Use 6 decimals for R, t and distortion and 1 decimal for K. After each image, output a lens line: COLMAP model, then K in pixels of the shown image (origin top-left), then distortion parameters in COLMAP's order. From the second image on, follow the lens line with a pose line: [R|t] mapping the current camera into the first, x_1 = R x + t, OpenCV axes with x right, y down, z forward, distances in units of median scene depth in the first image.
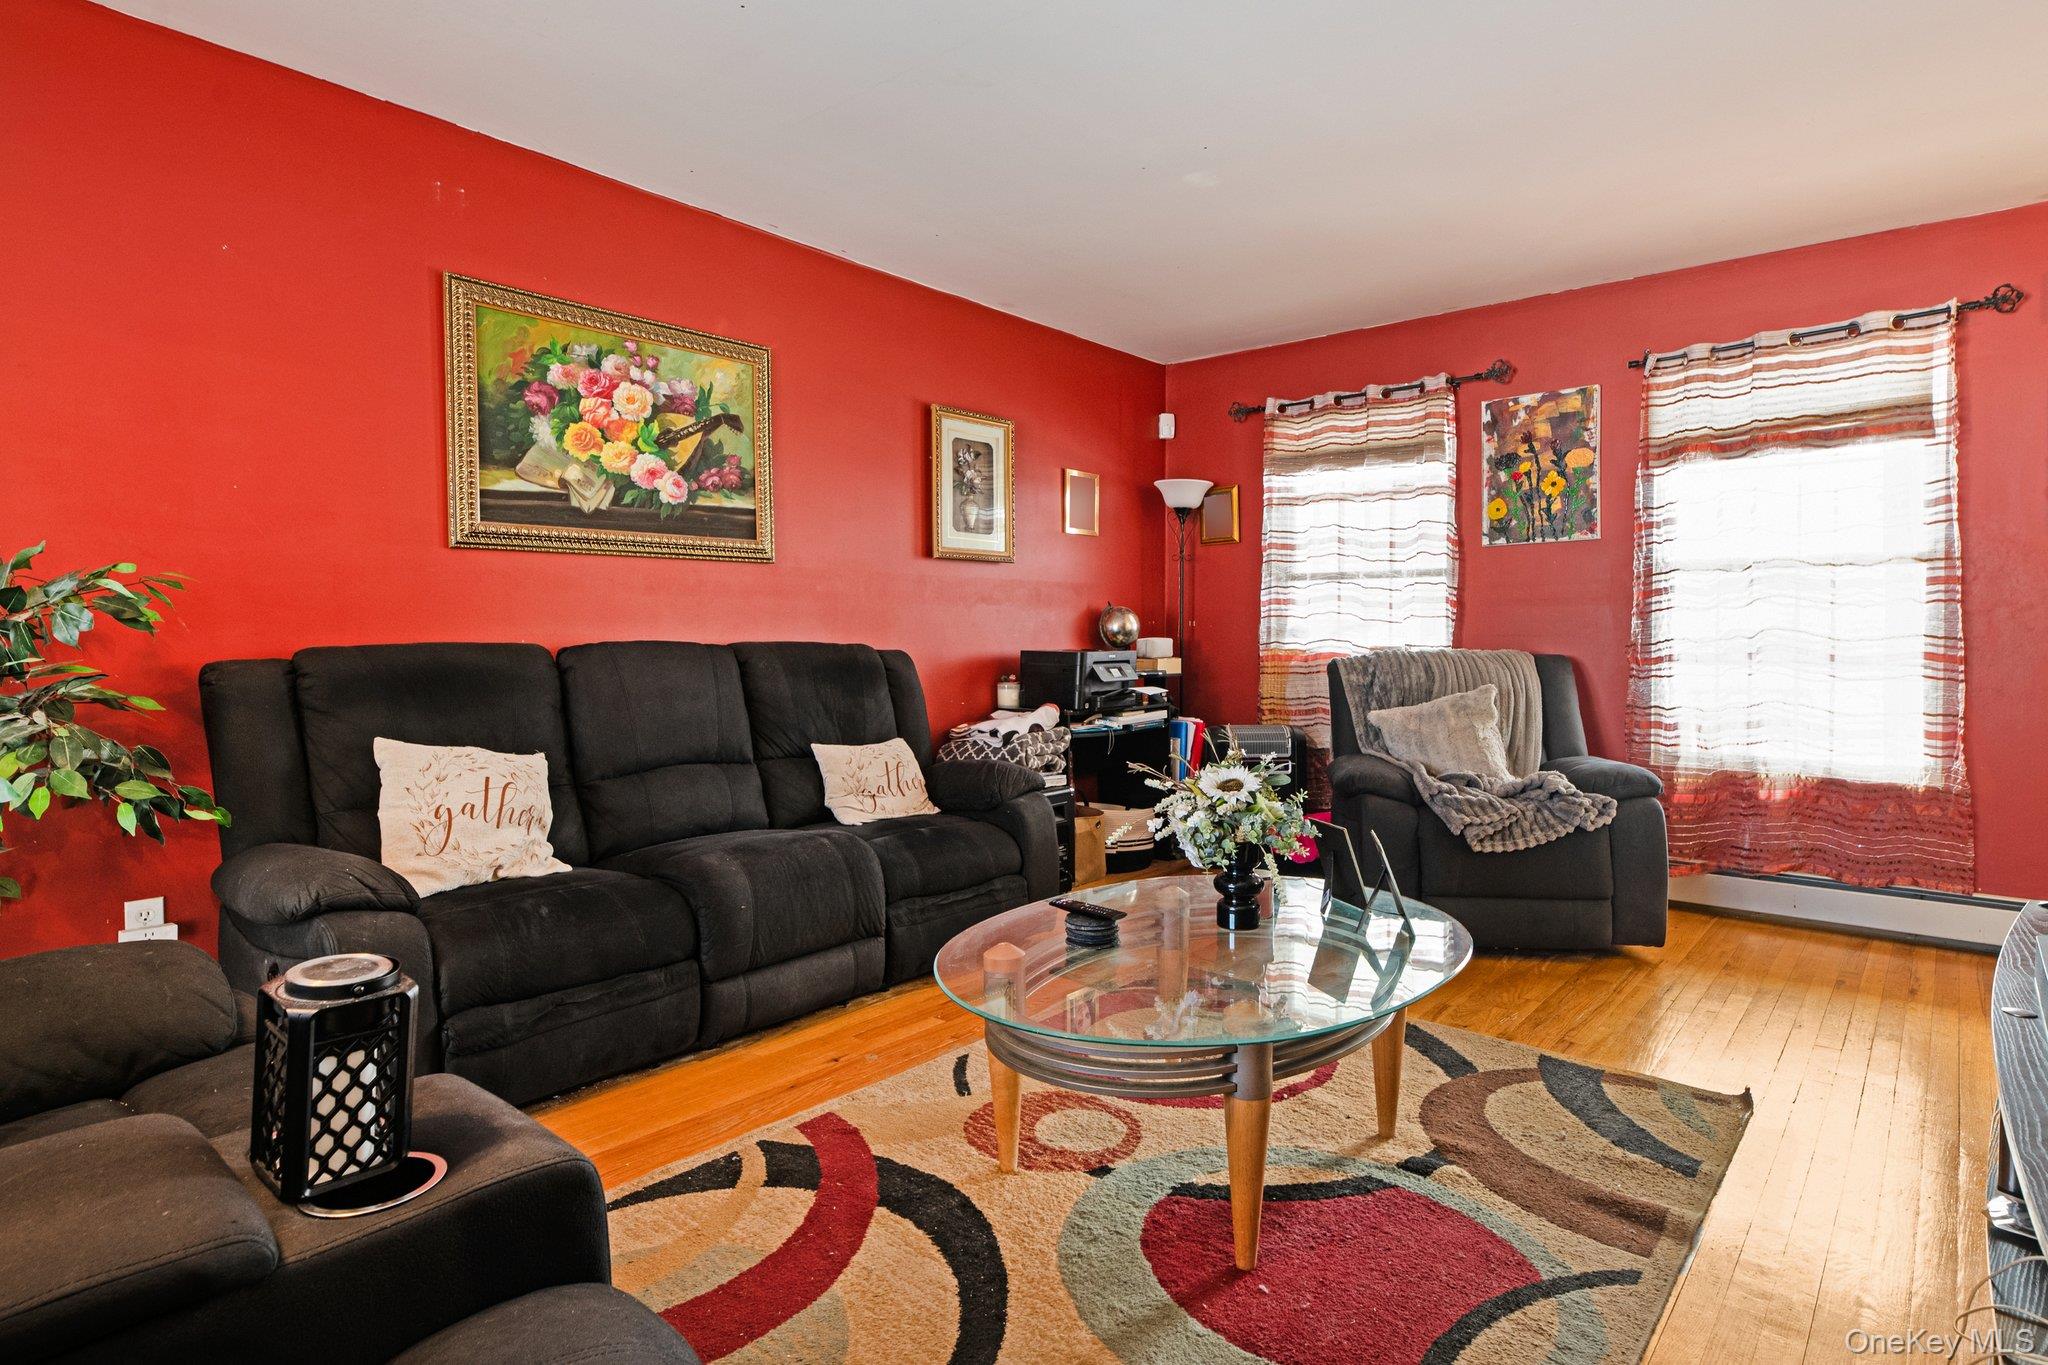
lens RADIAL K [[1080.1, 0, 1064.7], [0, 1080.1, 674.1], [0, 0, 1]] dist [0.001941, 0.000235]
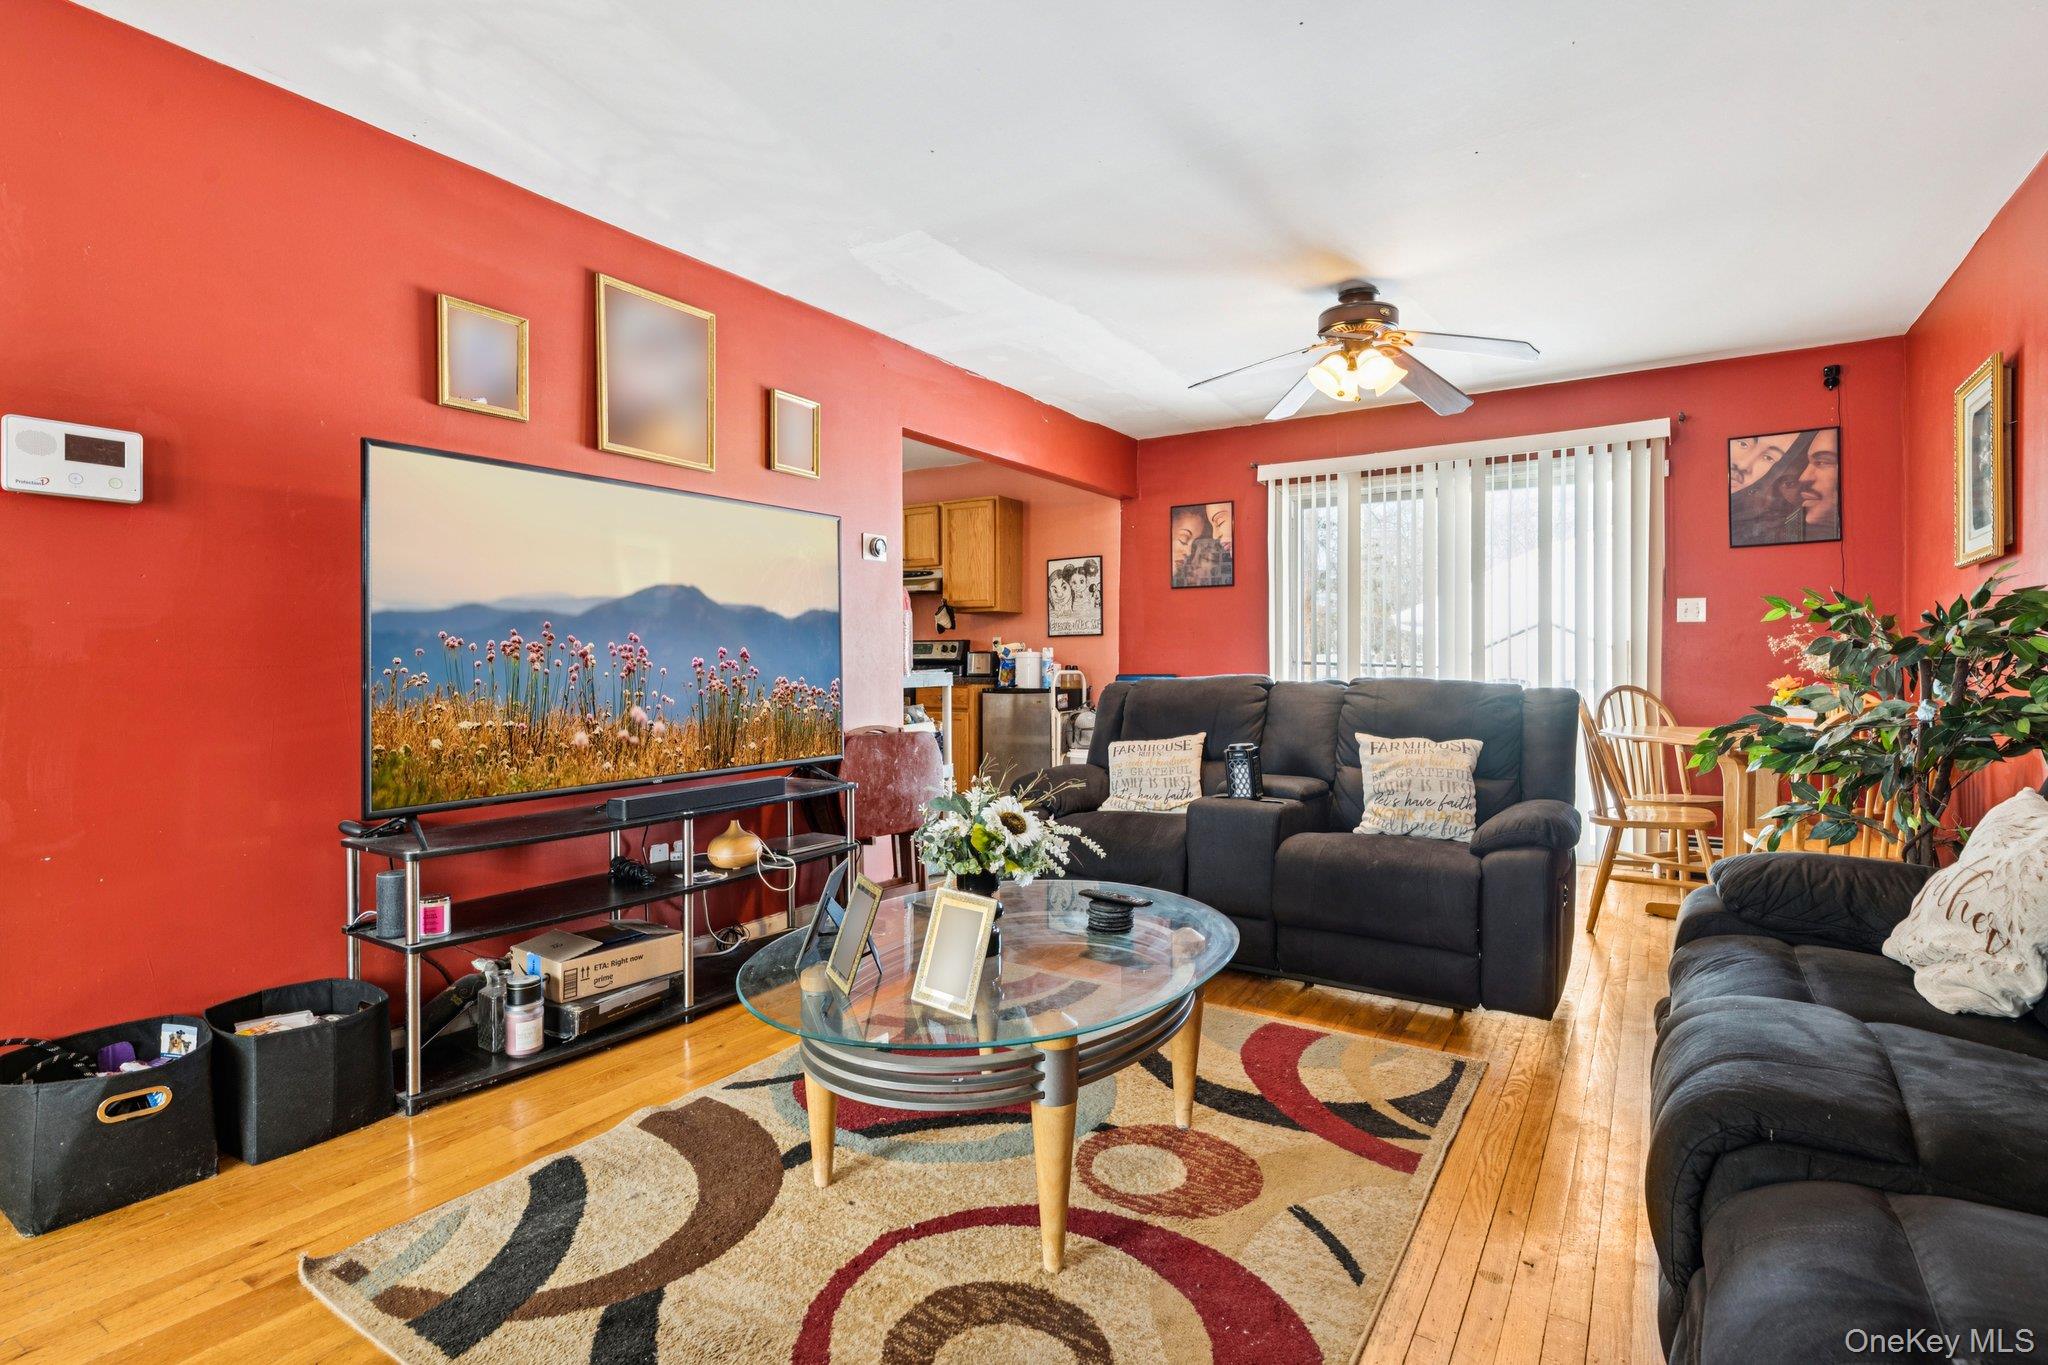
lens RADIAL K [[996.2, 0, 1024.0], [0, 996.2, 682.5], [0, 0, 1]] dist [0.004132, 0.000260]
pose [[-0.992206, 0.004049, -0.124545, 0.160491], [-0.003955, 0.997945, 0.063952, -0.051555], [0.124548, 0.063946, -0.990151, 1.303932]]
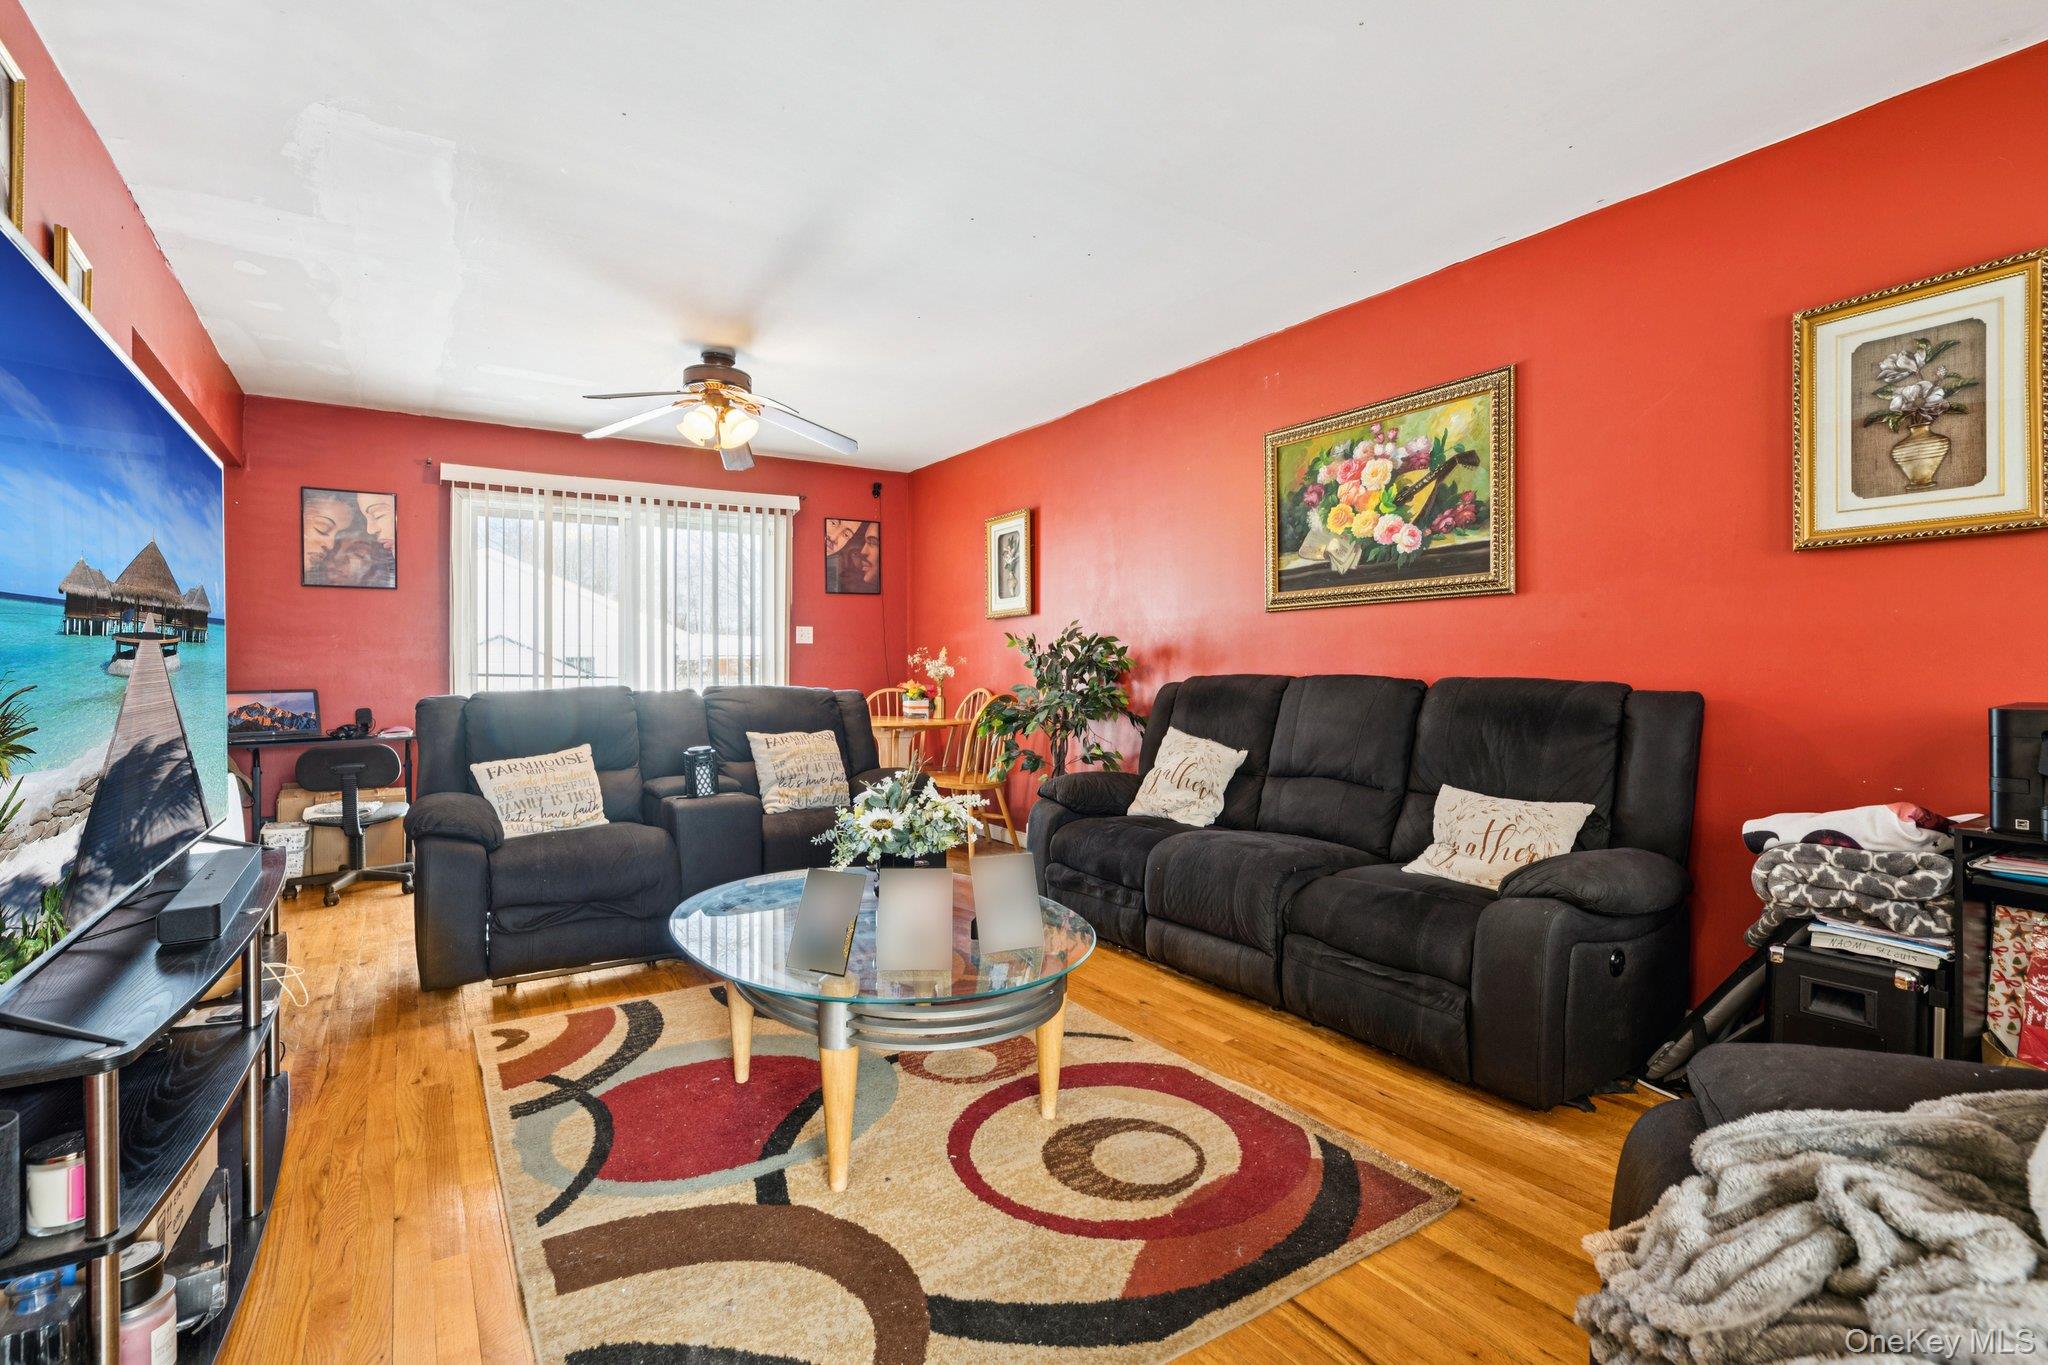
lens RADIAL K [[940.1, 0, 1024.0], [0, 940.1, 682.5], [0, 0, 1]] dist [-0.000982, -0.000387]
pose [[-0.287374, 0.014758, -0.957705, 0.731028], [-0.035476, 0.999031, 0.026040, -0.036827], [0.957161, 0.041458, -0.286572, 0.963175]]
